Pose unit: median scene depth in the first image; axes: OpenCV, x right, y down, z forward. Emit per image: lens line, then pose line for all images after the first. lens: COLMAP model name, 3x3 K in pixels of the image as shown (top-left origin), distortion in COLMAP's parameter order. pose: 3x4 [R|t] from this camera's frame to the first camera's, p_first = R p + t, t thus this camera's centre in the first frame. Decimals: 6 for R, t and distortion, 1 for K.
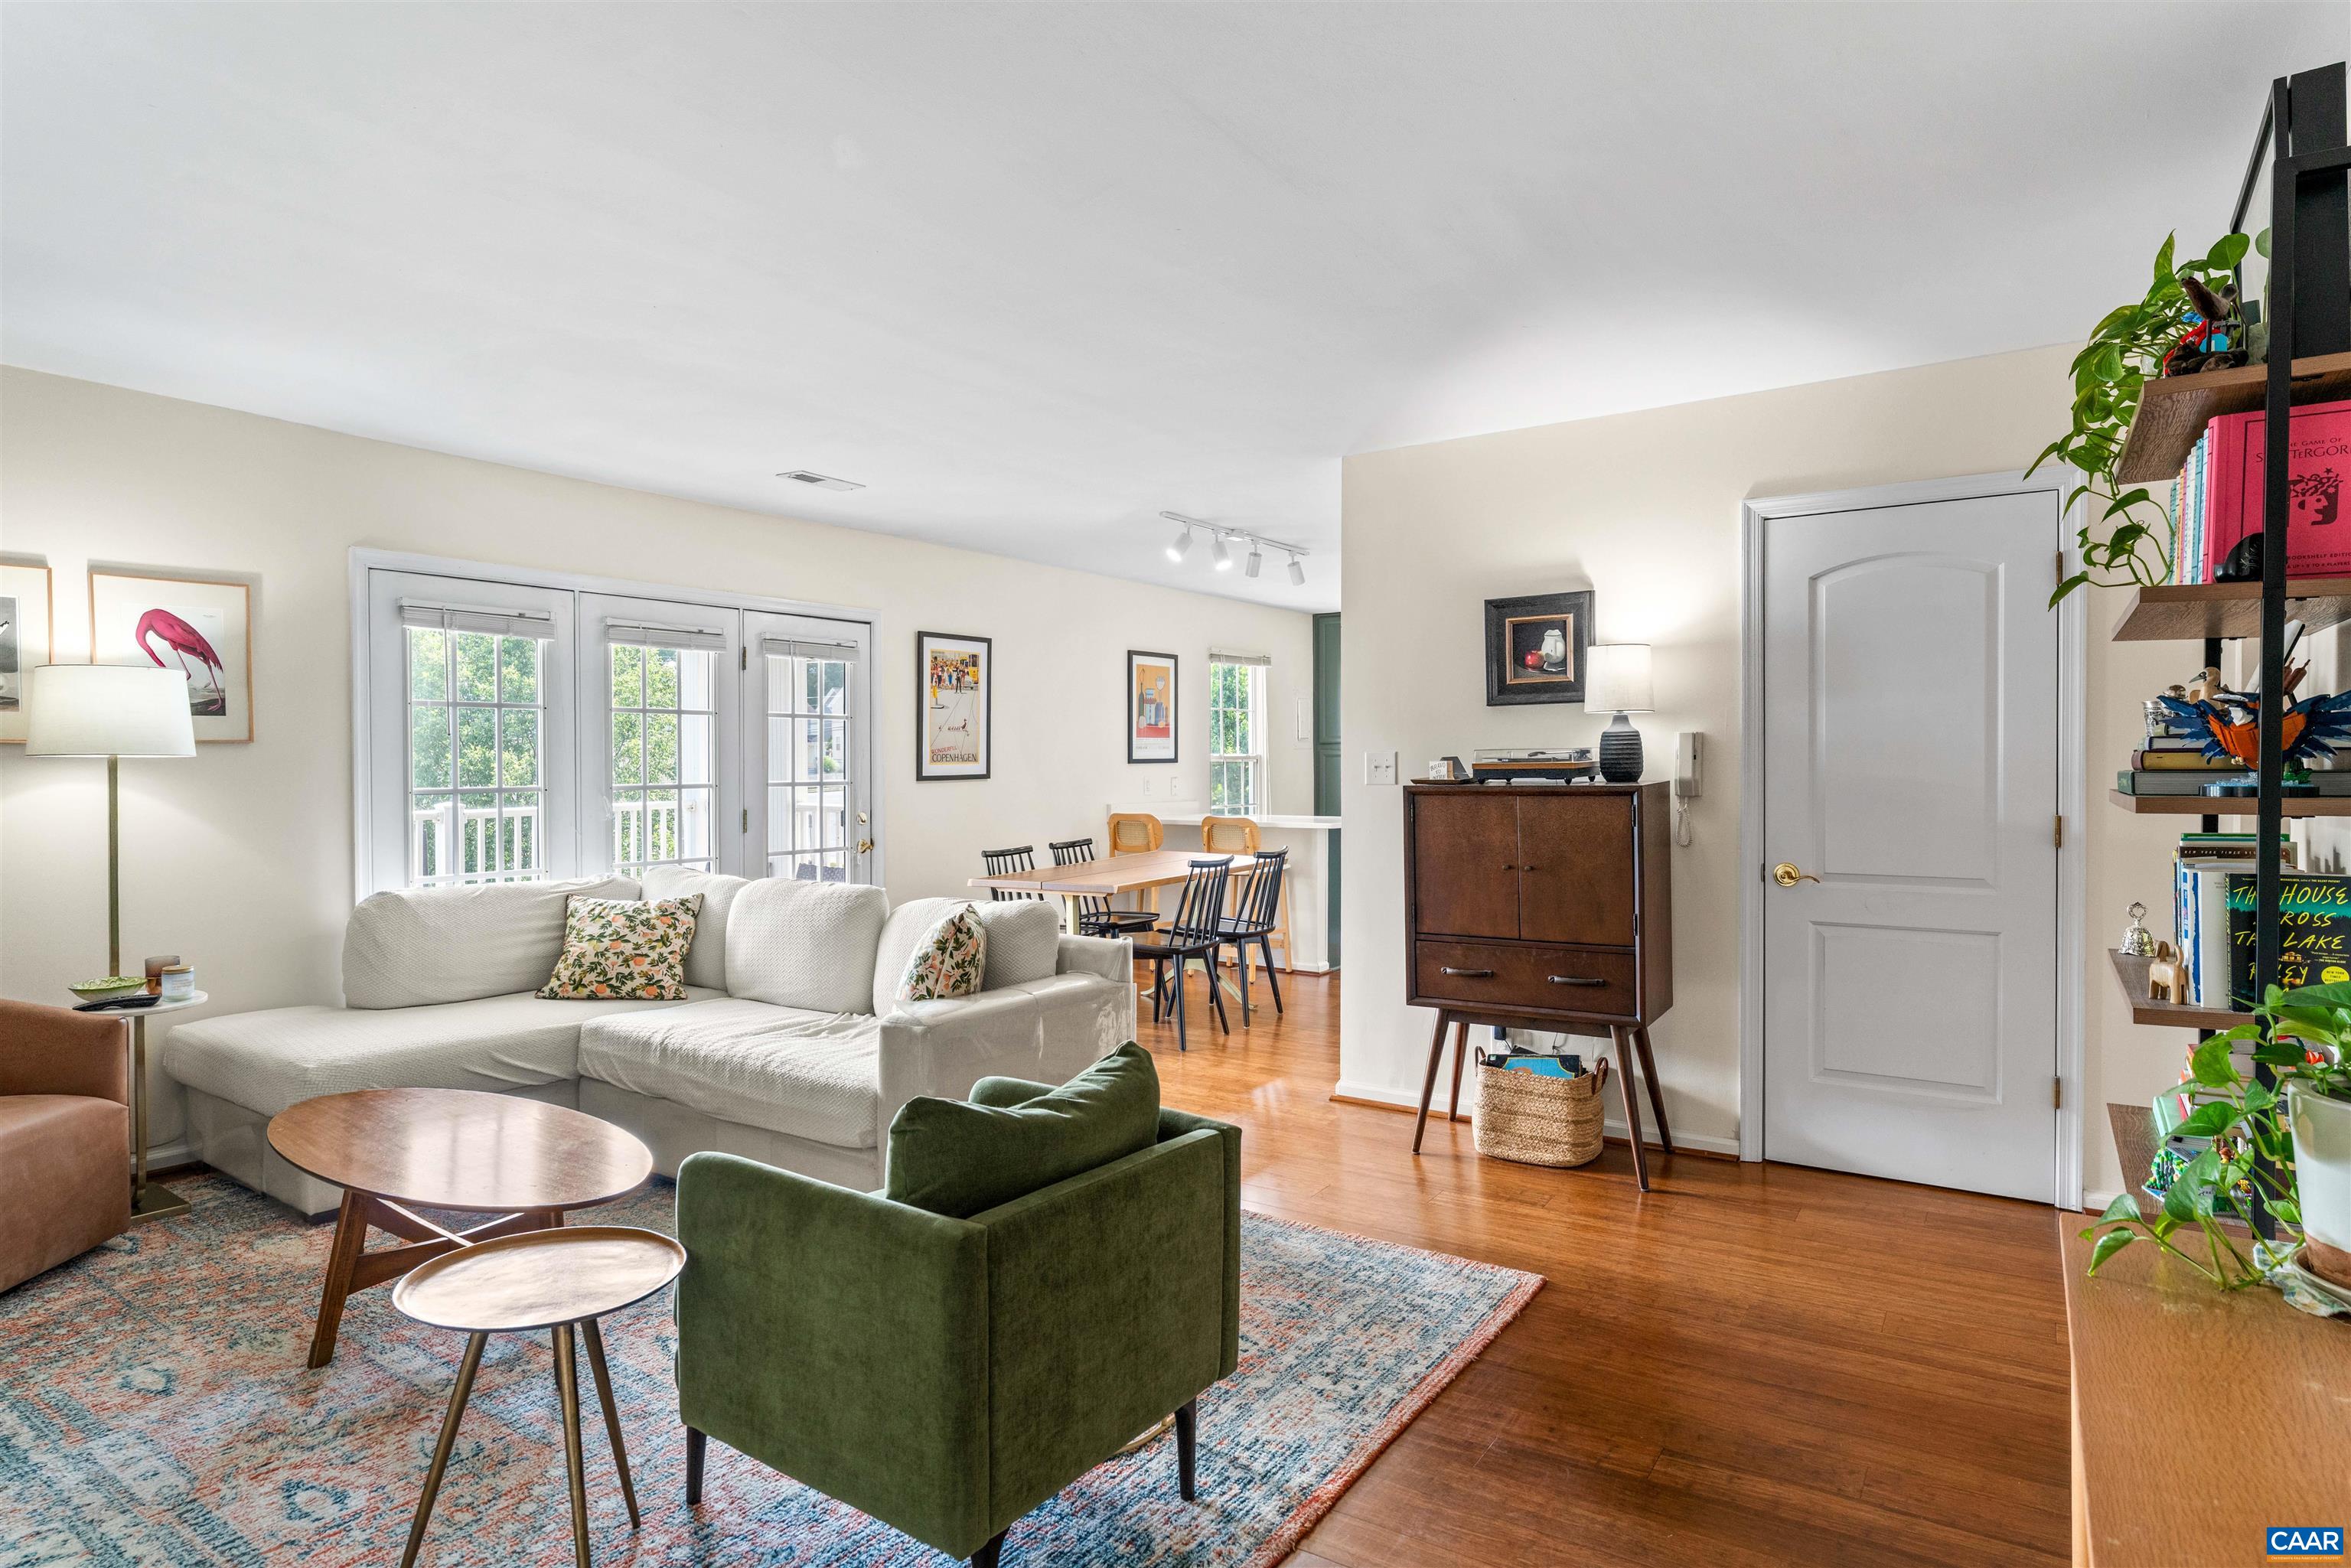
lens RADIAL K [[1278.2, 0, 1159.1], [0, 1278.2, 780.4], [0, 0, 1]] dist [0.000621, 0.001351]
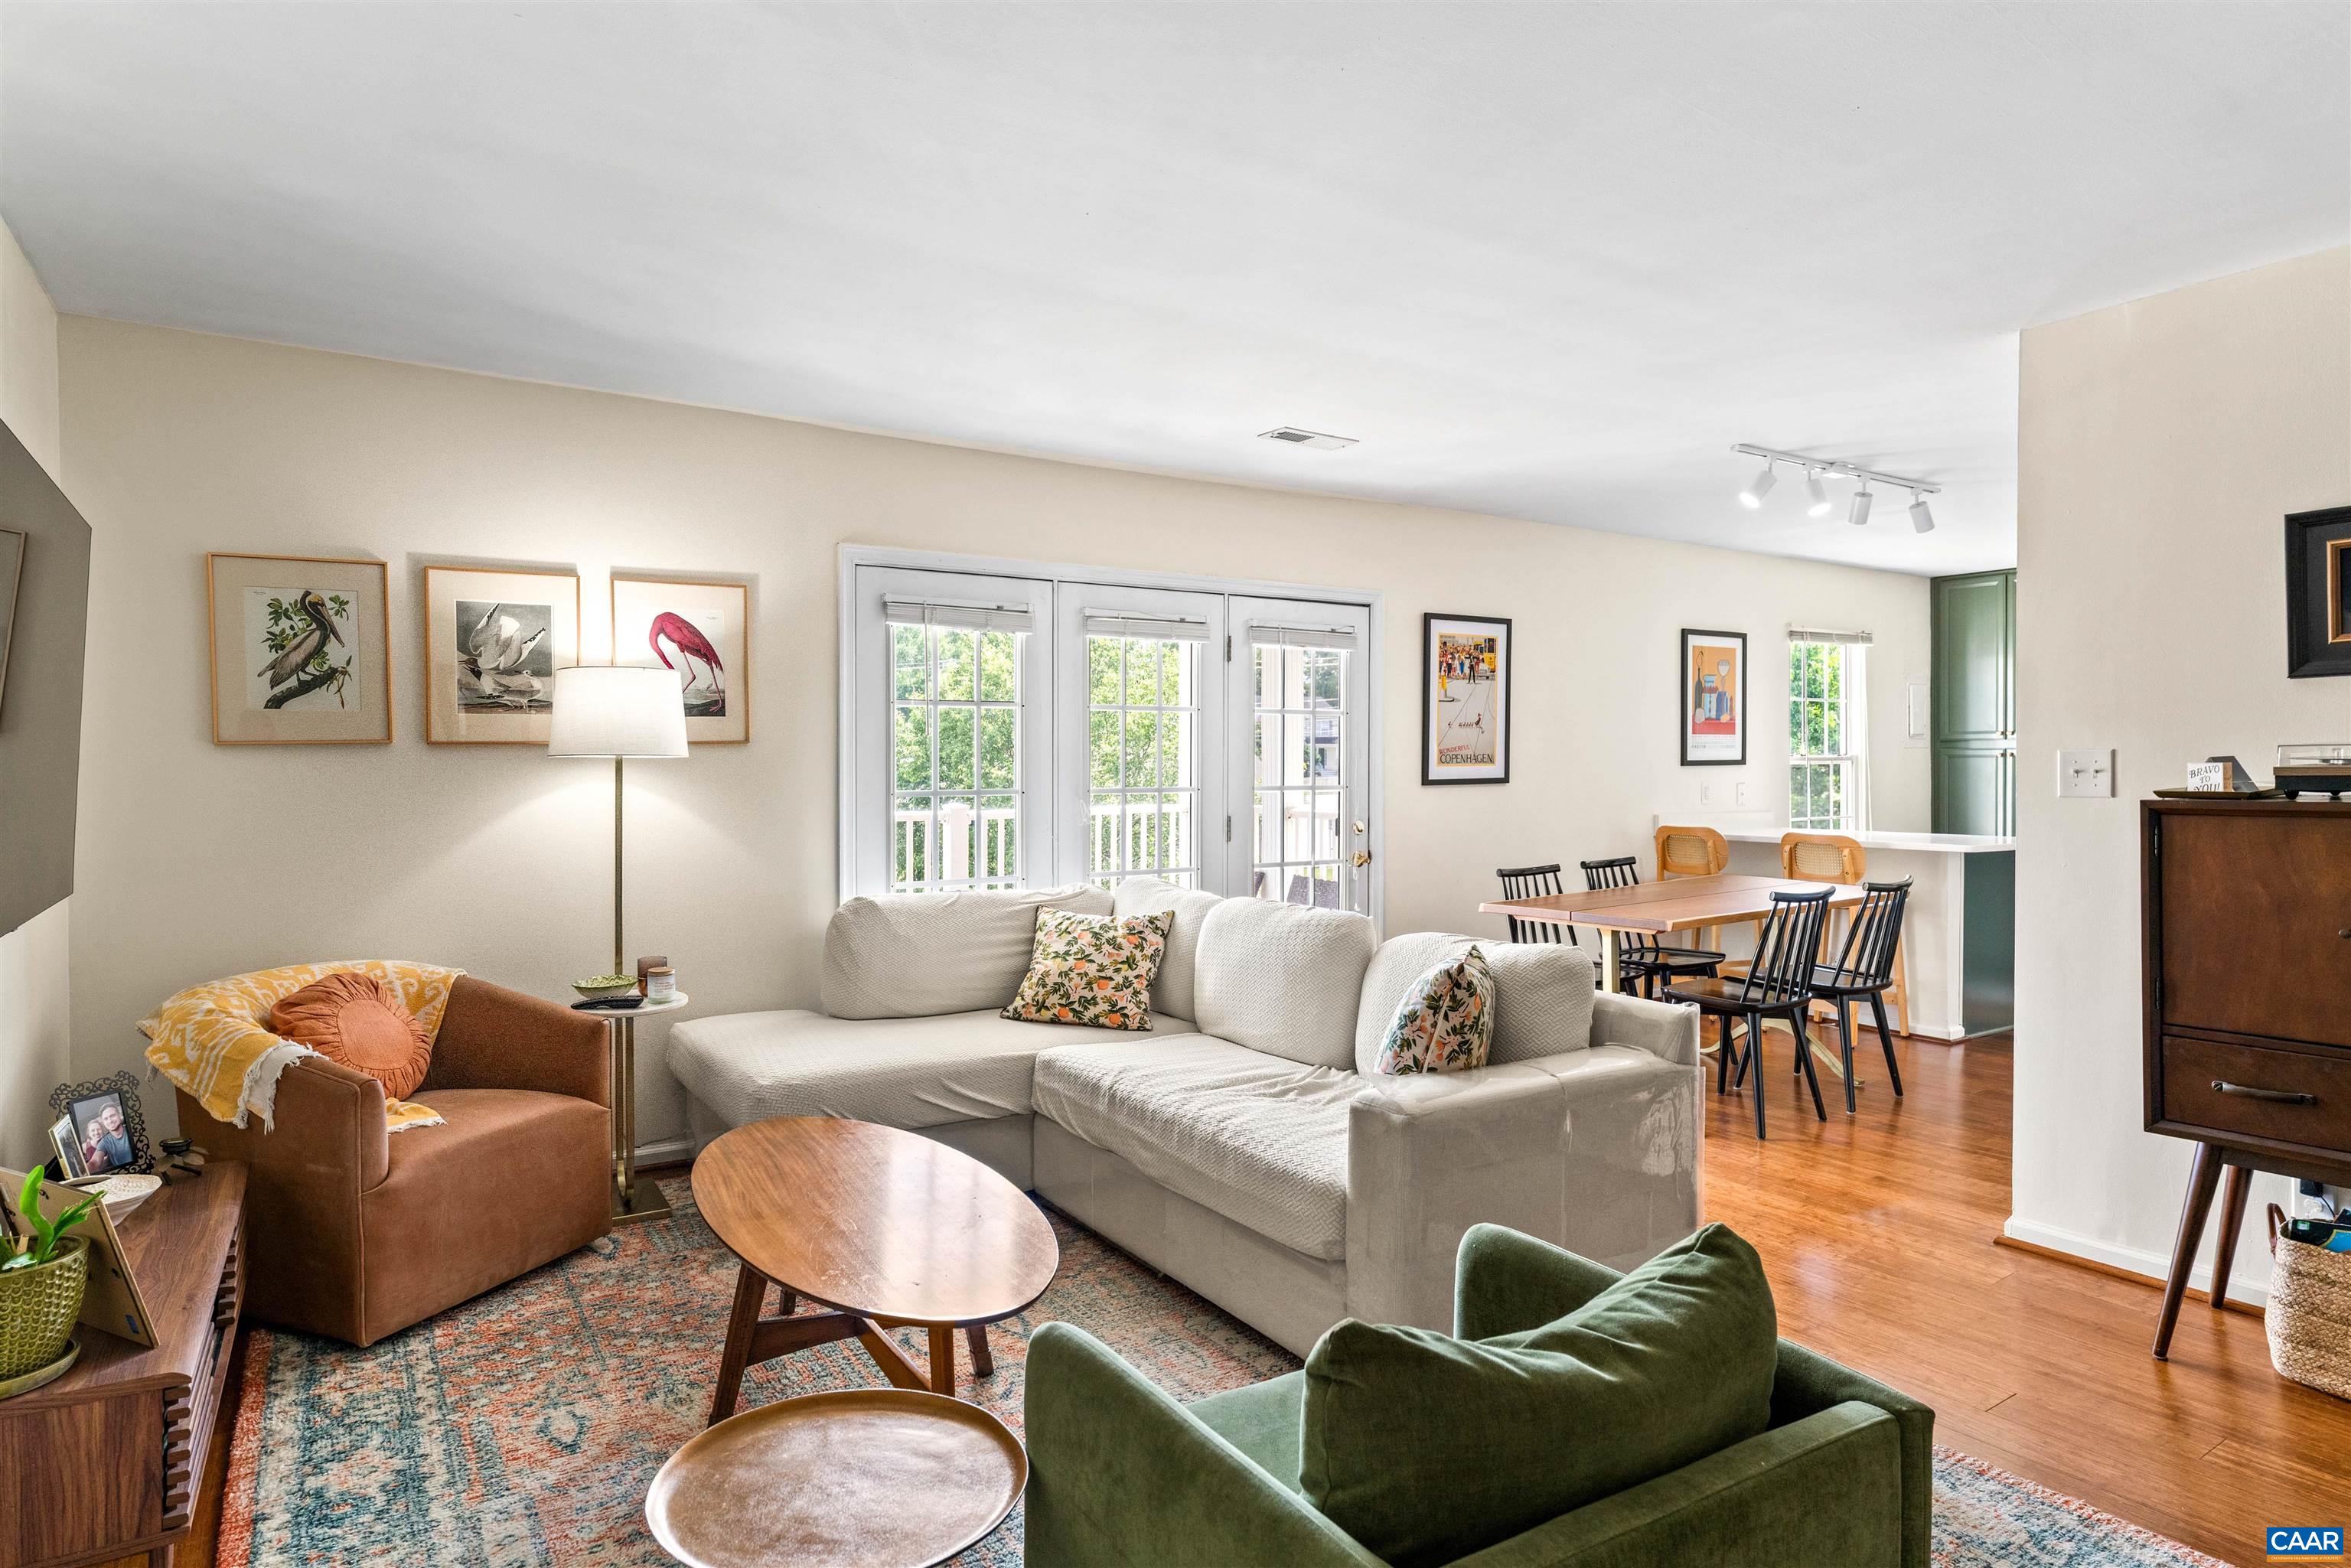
lens RADIAL K [[1291.8, 0, 1166.0], [0, 1291.8, 775.6], [0, 0, 1]] dist [0.003134, -0.003836]
pose [[0.922361, 0.005243, -0.386293, -0.016242], [-0.007193, 0.999968, -0.003604, -0.002643], [0.386262, 0.006103, 0.922369, 0.184259]]
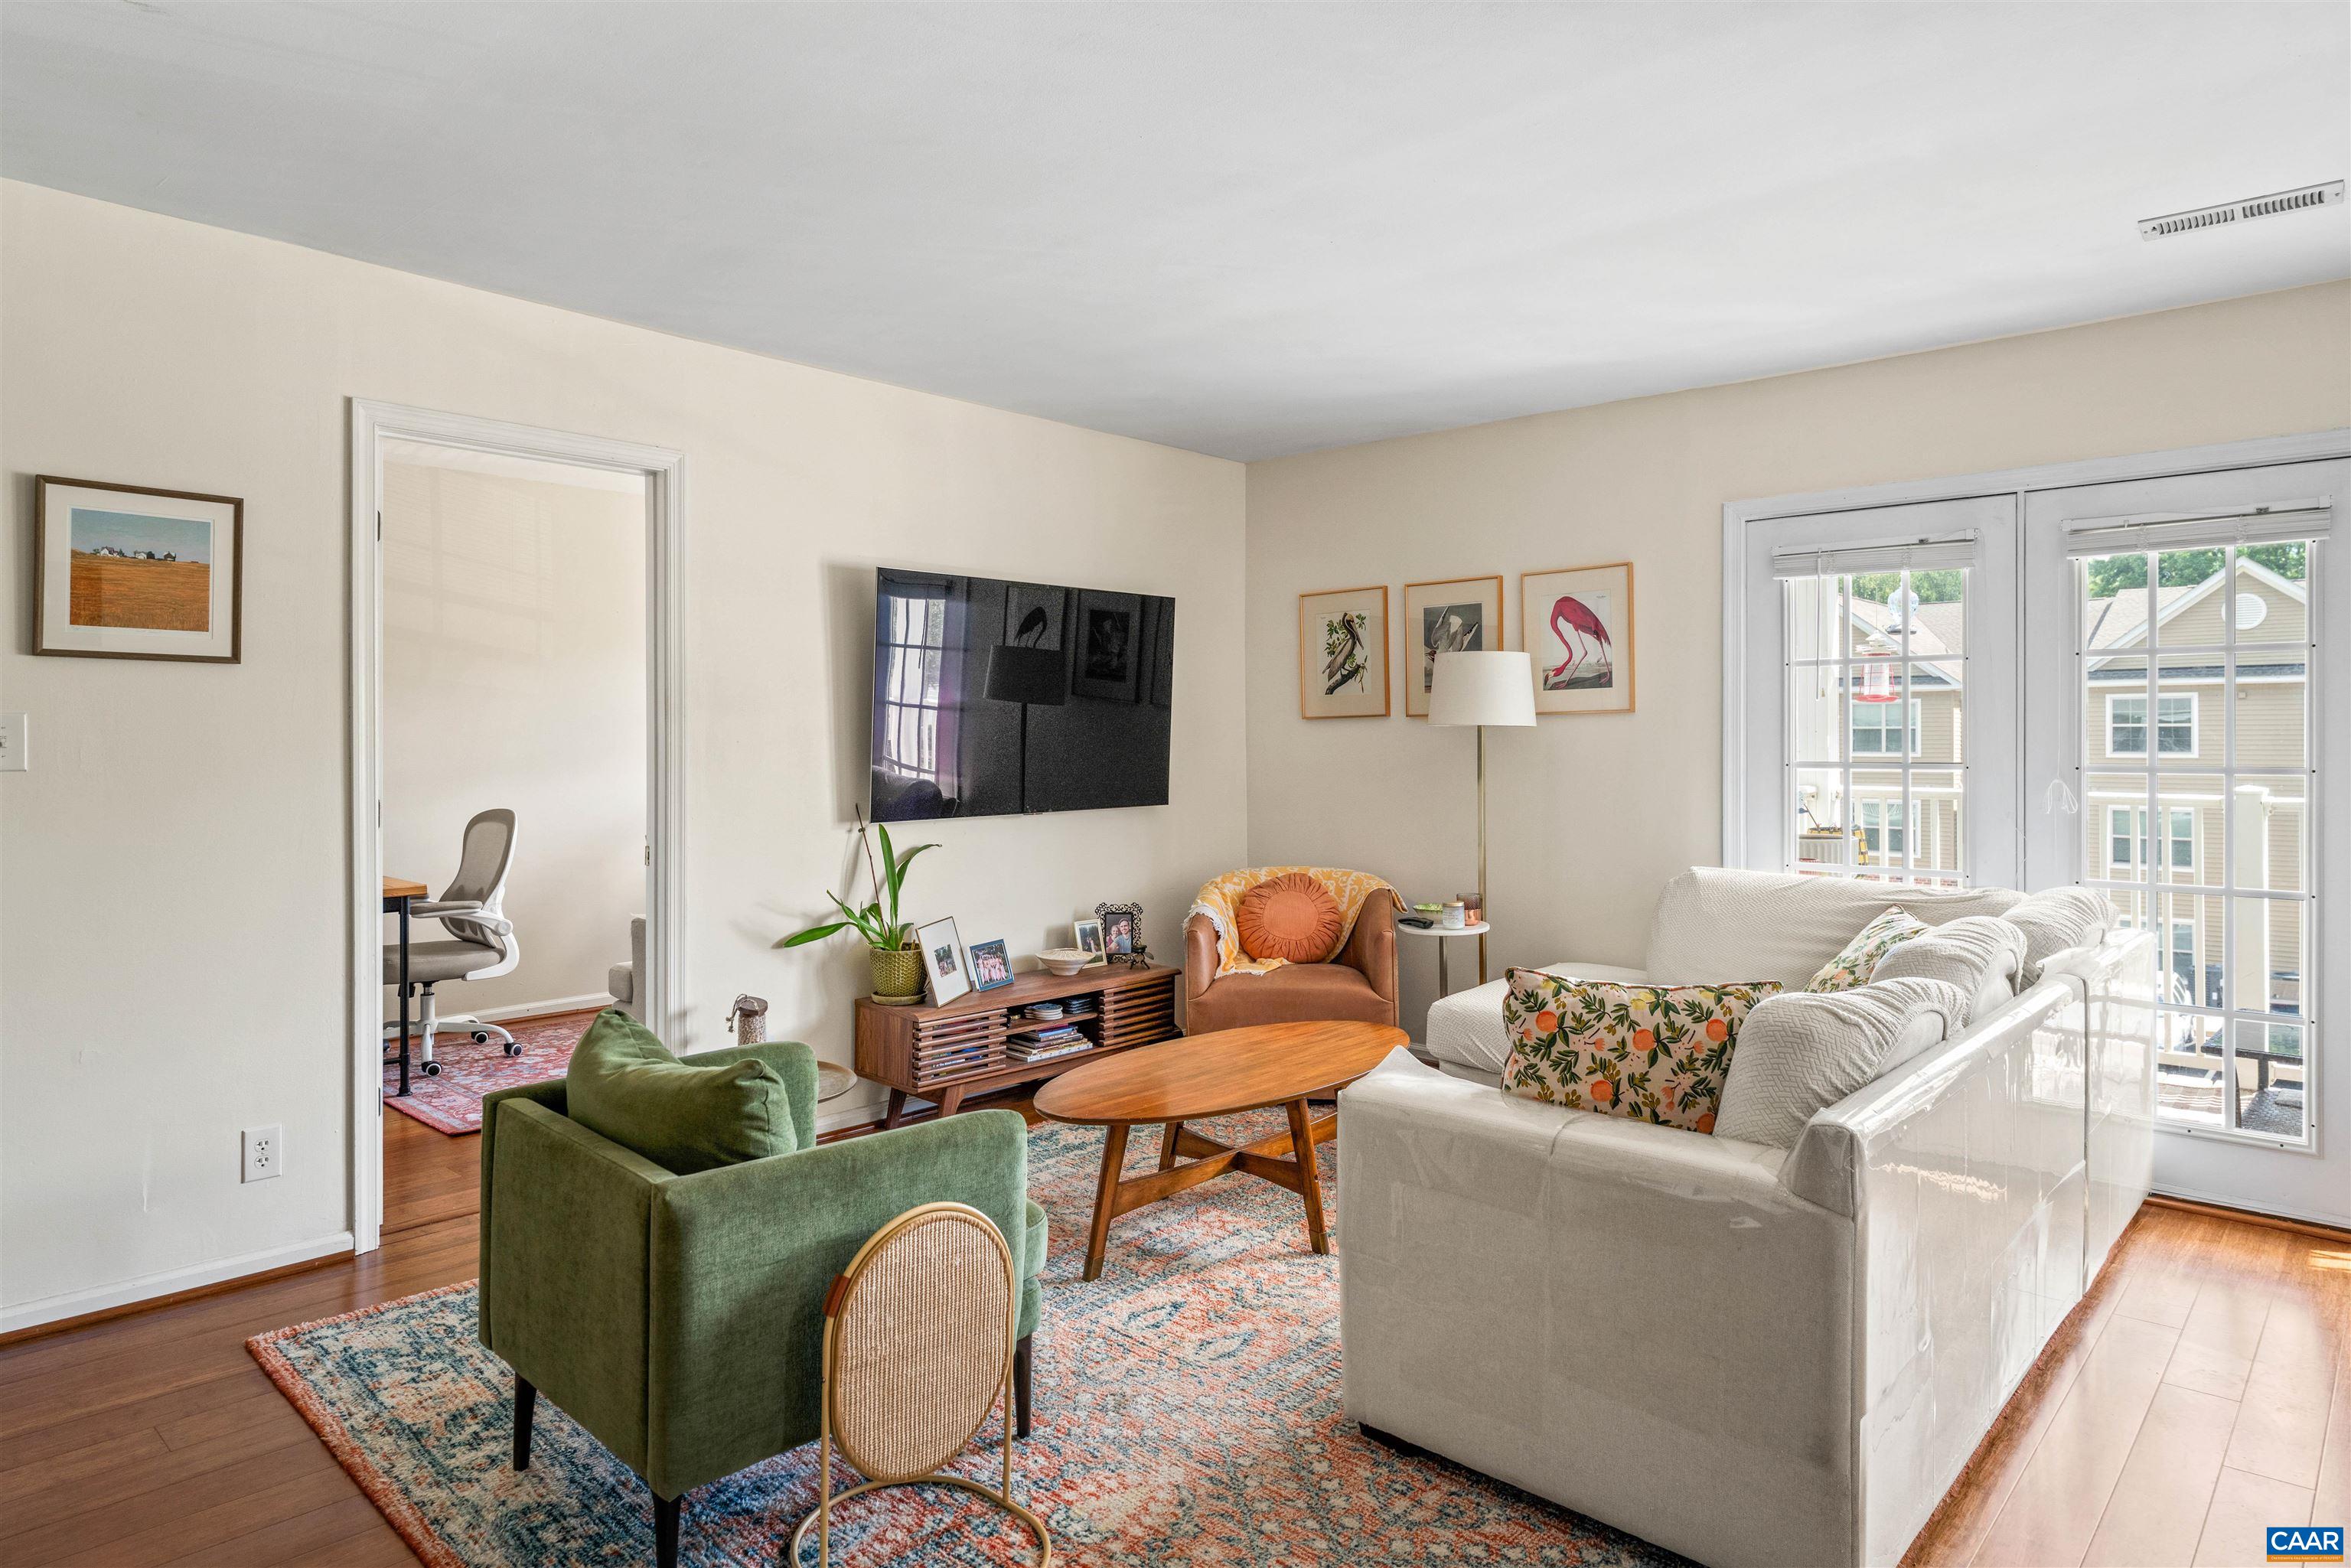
lens RADIAL K [[1366.2, 0, 1158.6], [0, 1366.2, 721.1], [0, 0, 1]] dist [0.000921, -0.000034]
pose [[-0.143109, -0.004847, -0.989695, 0.435929], [-0.012406, 0.999918, -0.003103, -0.012638], [0.989629, 0.011834, -0.143158, 0.735767]]
